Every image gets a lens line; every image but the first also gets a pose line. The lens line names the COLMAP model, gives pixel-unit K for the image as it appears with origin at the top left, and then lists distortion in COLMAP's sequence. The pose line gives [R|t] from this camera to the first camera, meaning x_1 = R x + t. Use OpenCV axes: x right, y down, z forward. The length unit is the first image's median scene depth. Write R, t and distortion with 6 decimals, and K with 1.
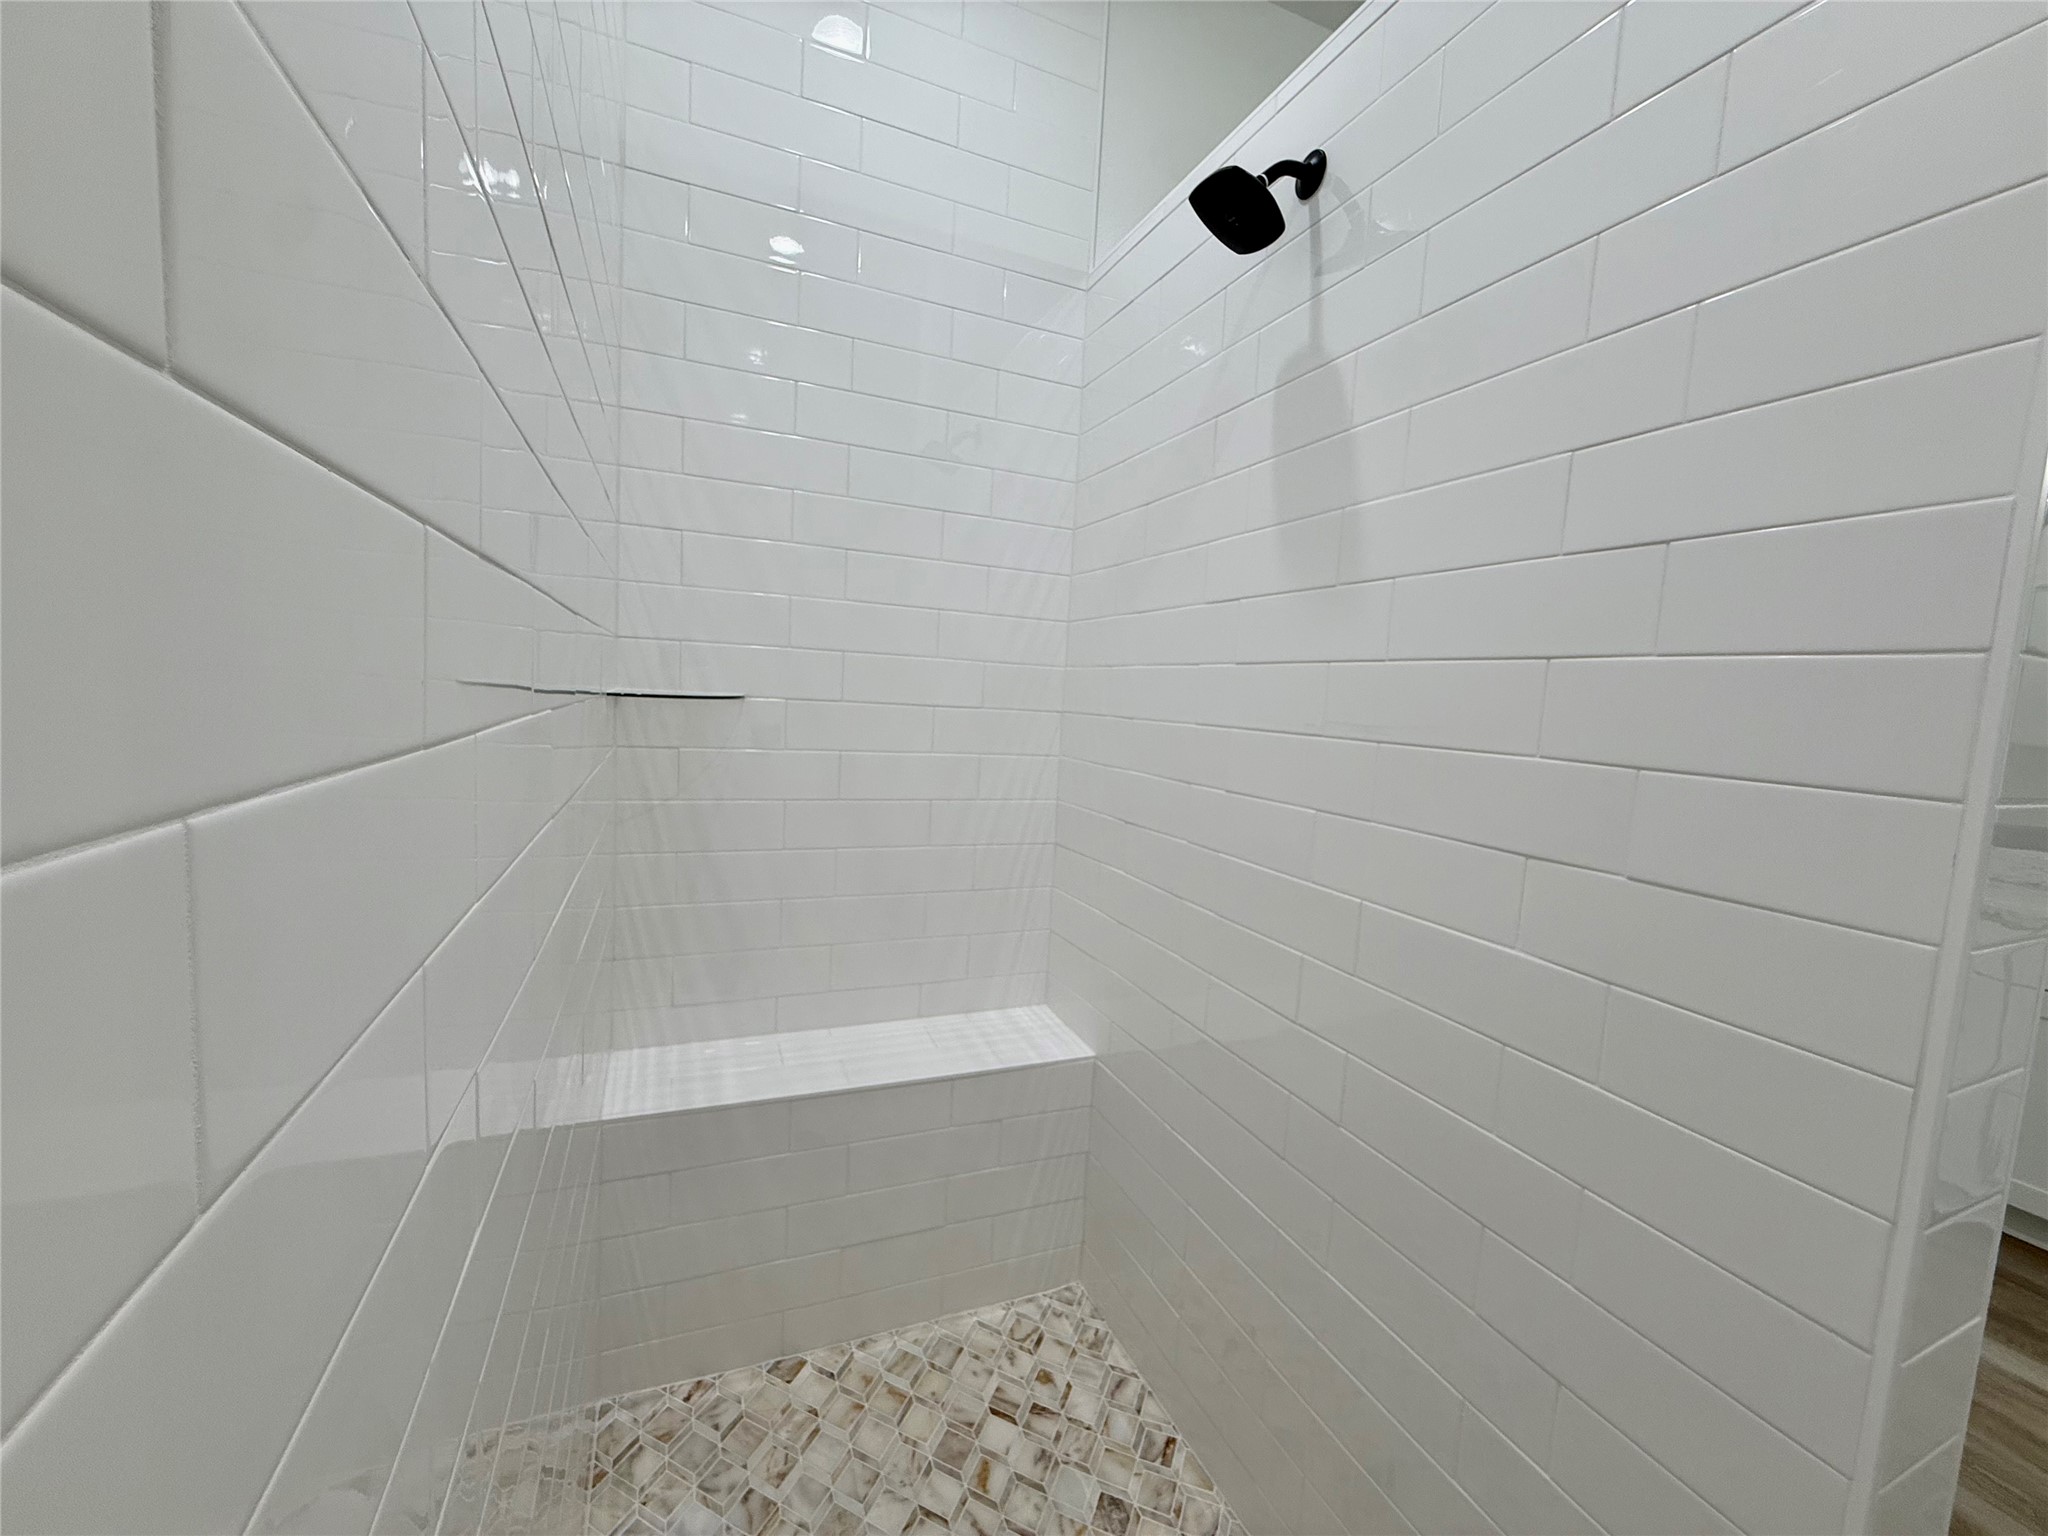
lens RADIAL K [[818.5, 0, 1023.1], [0, 818.5, 769.1], [0, 0, 1]] dist [-0.000108, 0.000148]
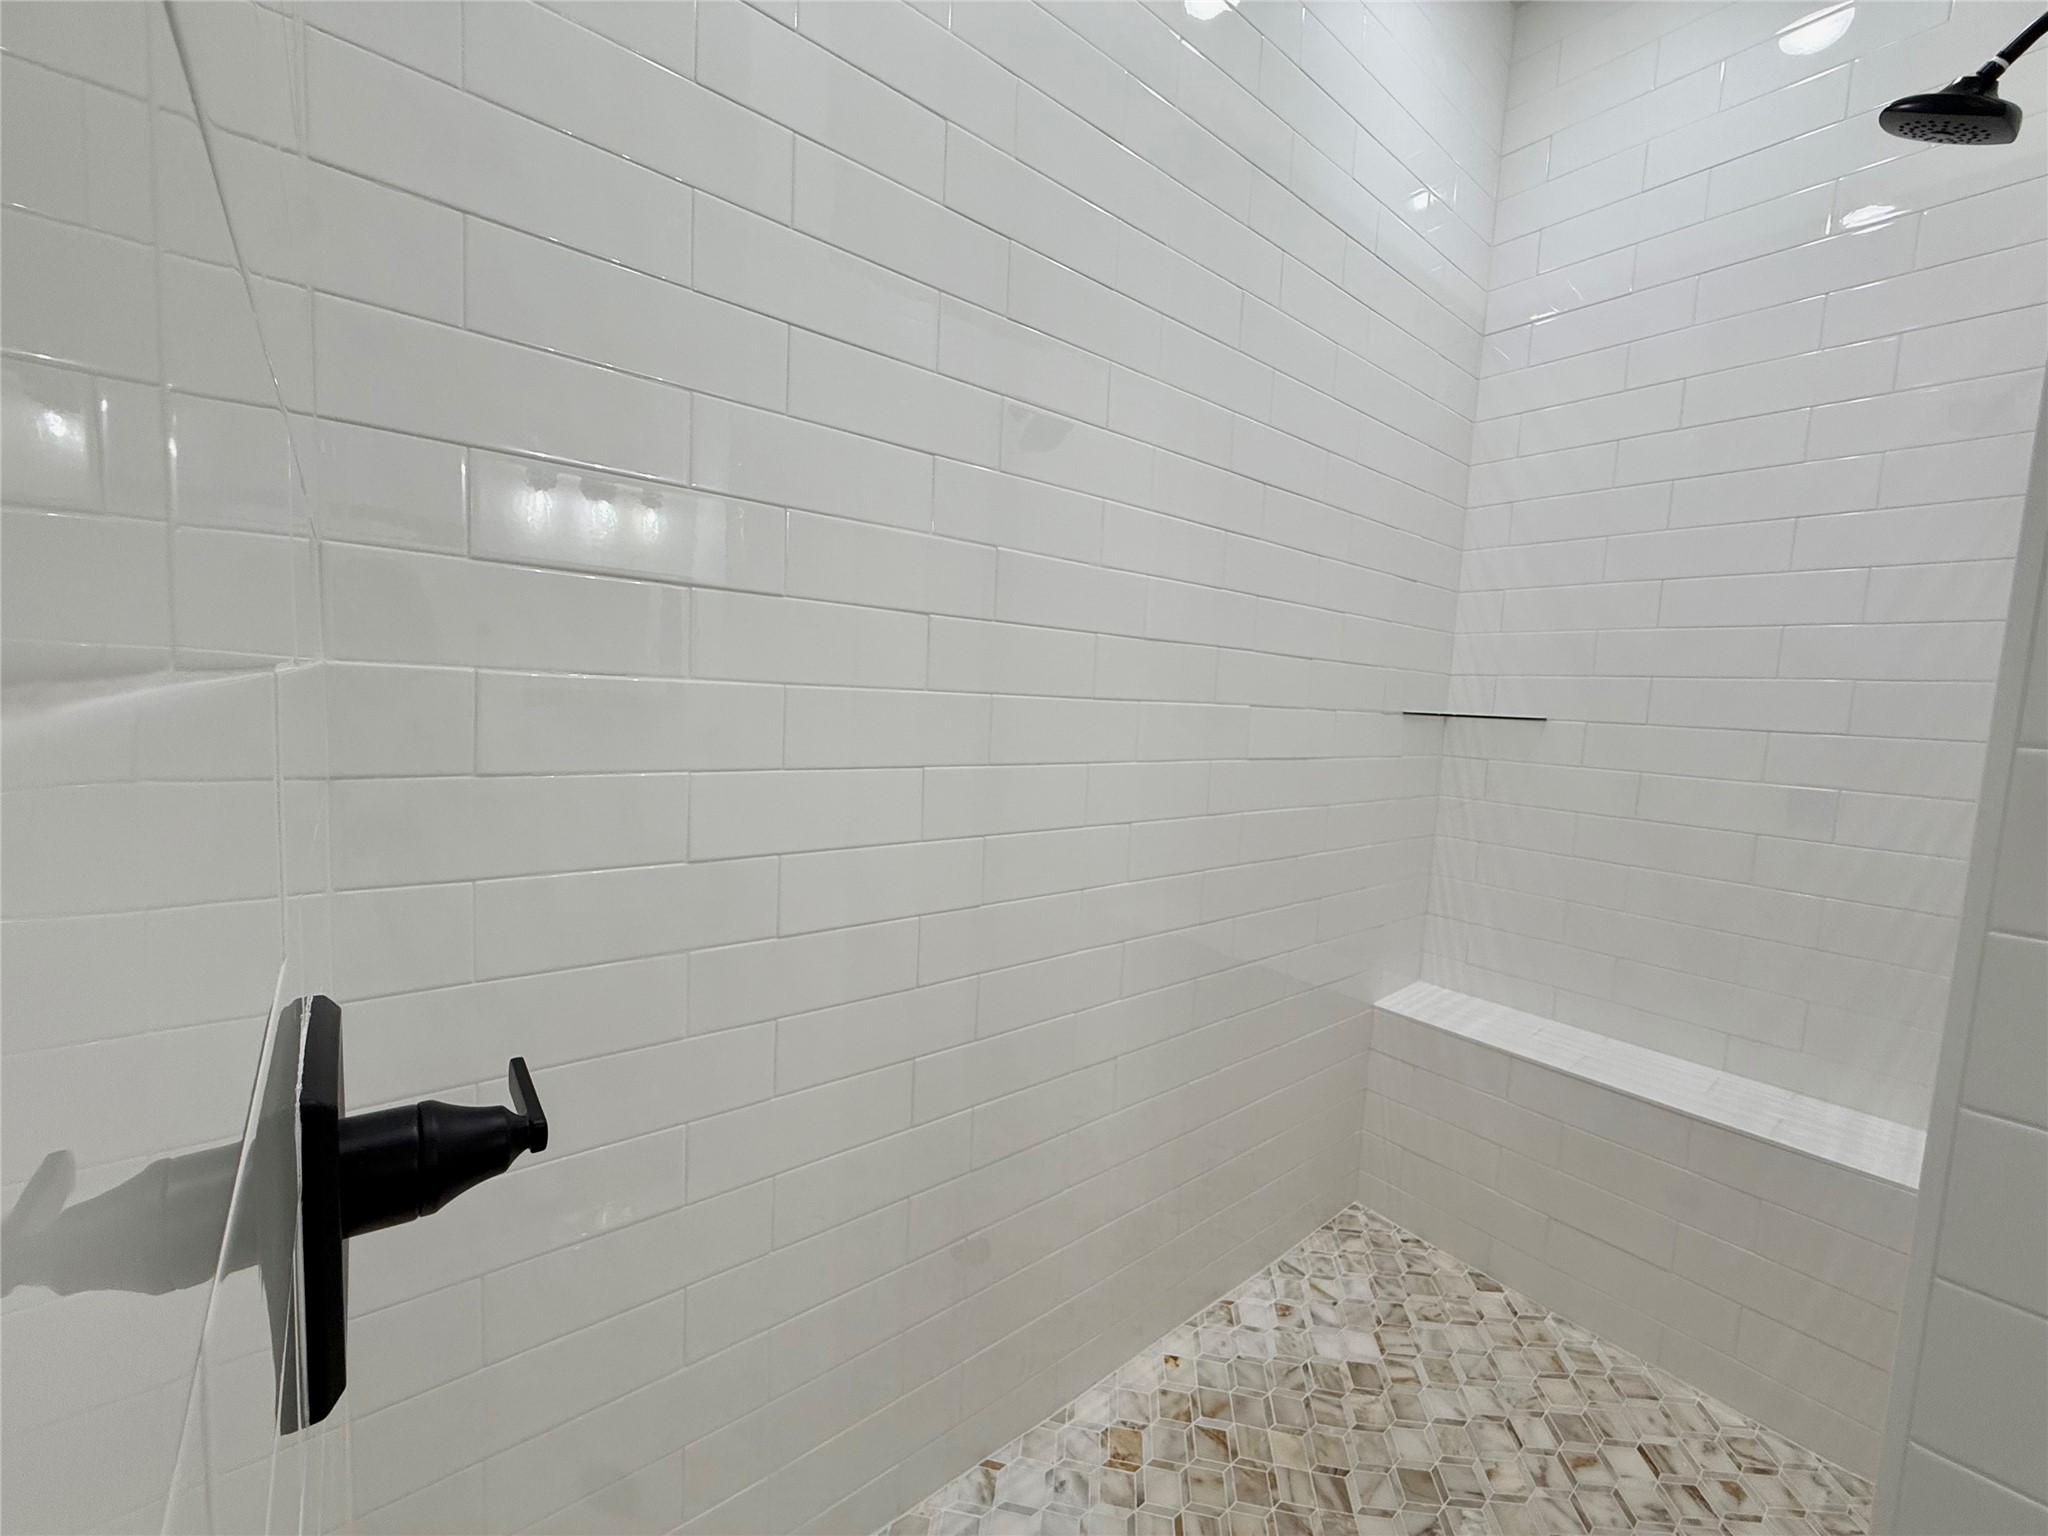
lens RADIAL K [[818.5, 0, 1019.9], [0, 818.5, 762.1], [0, 0, 1]] dist [-0.000108, 0.000148]
pose [[0.289607, 0.044690, -0.956102, 0.620547], [-0.119586, 0.992772, 0.010181, 0.056276], [0.949646, 0.111388, 0.292857, -0.066104]]
